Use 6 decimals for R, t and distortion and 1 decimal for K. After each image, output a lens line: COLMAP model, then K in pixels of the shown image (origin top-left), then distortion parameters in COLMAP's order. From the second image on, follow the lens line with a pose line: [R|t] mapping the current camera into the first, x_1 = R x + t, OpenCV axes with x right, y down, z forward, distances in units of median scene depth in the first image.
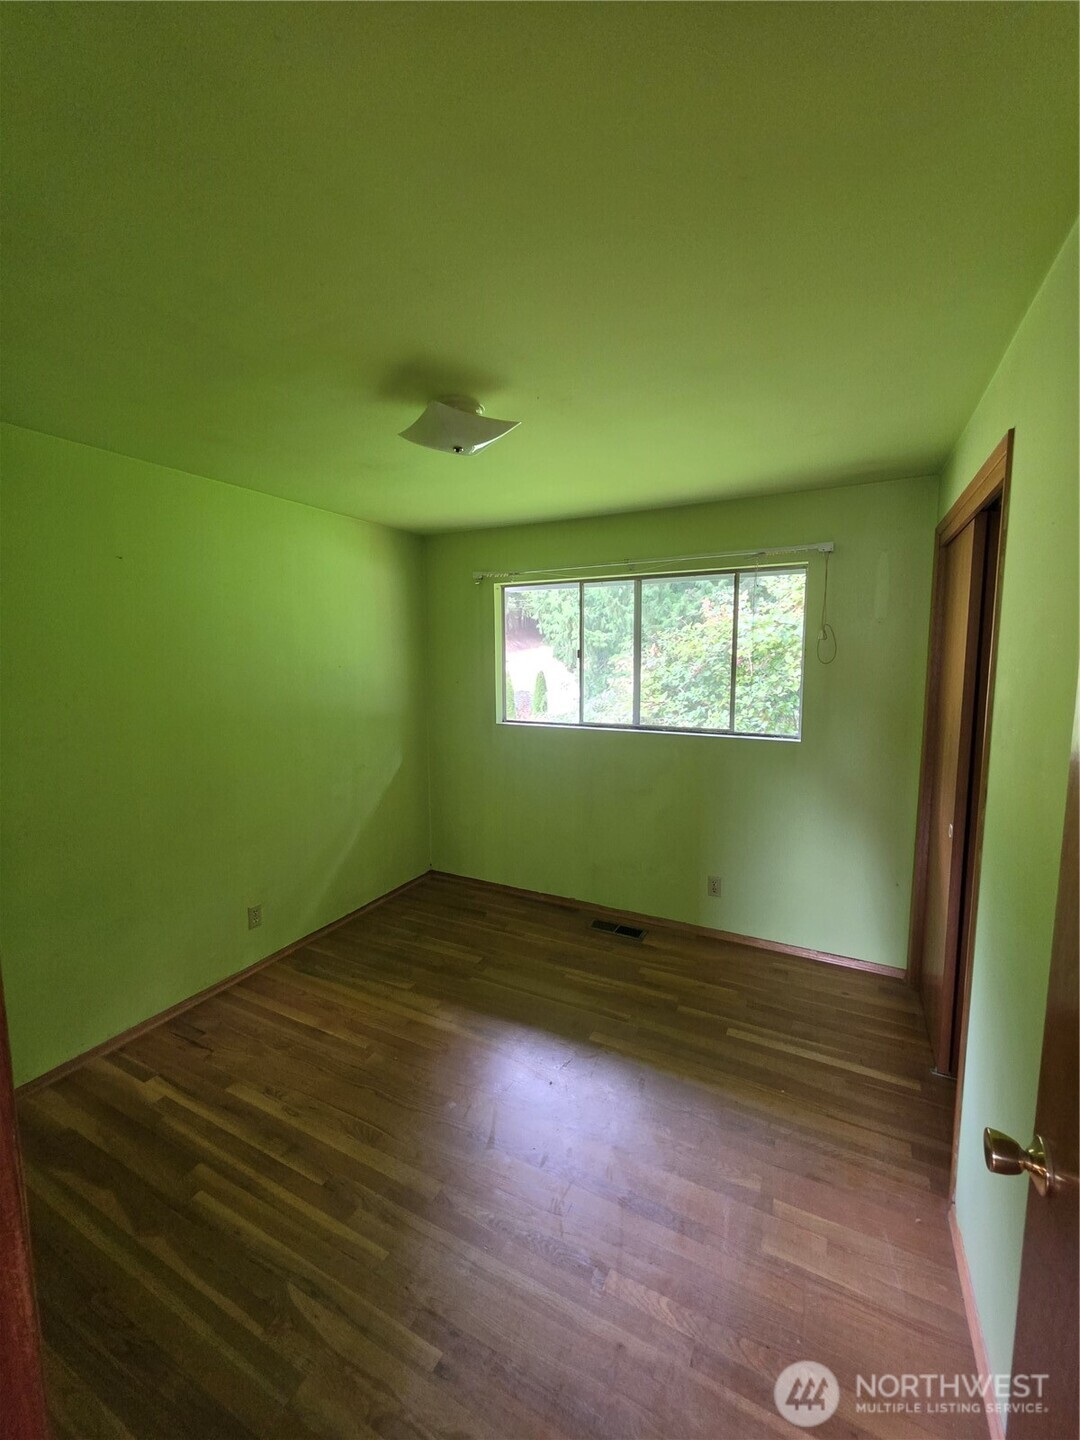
lens RADIAL K [[582.4, 0, 540.0], [0, 582.4, 720.0], [0, 0, 1]] dist [-0.000633, -0.000152]
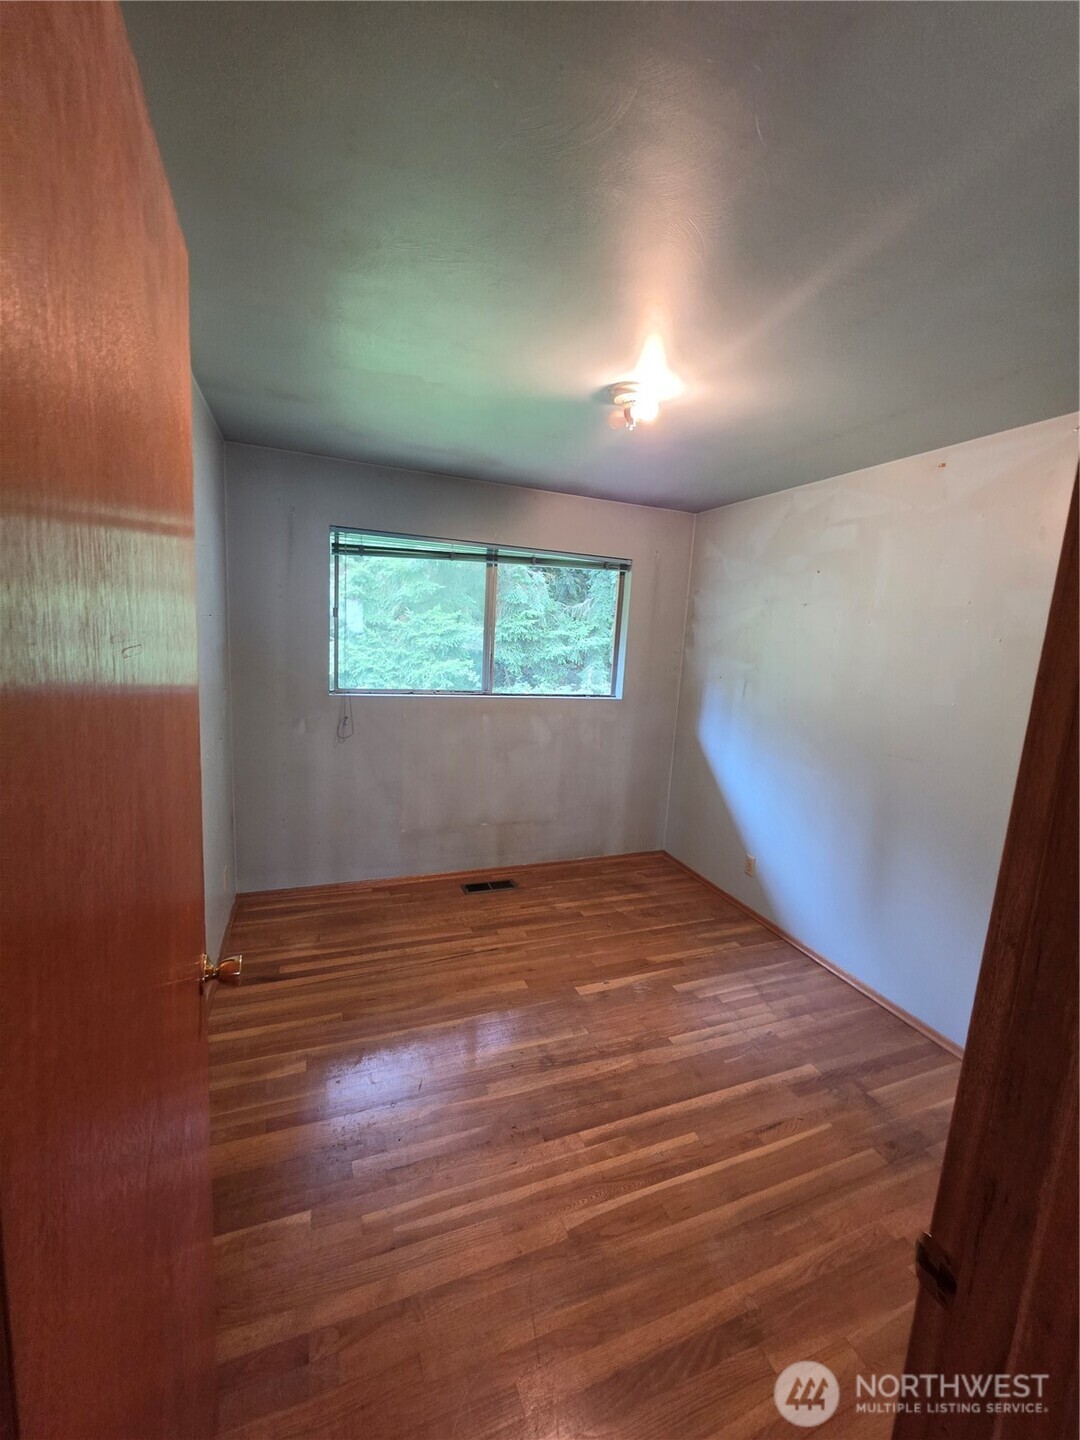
lens RADIAL K [[582.4, 0, 540.0], [0, 582.4, 720.0], [0, 0, 1]] dist [-0.000633, -0.000152]
pose [[0.652571, -0.073959, 0.754110, -0.602073], [0.011797, 0.996096, 0.087483, -0.033219], [-0.757636, -0.048193, 0.650896, 0.271363]]
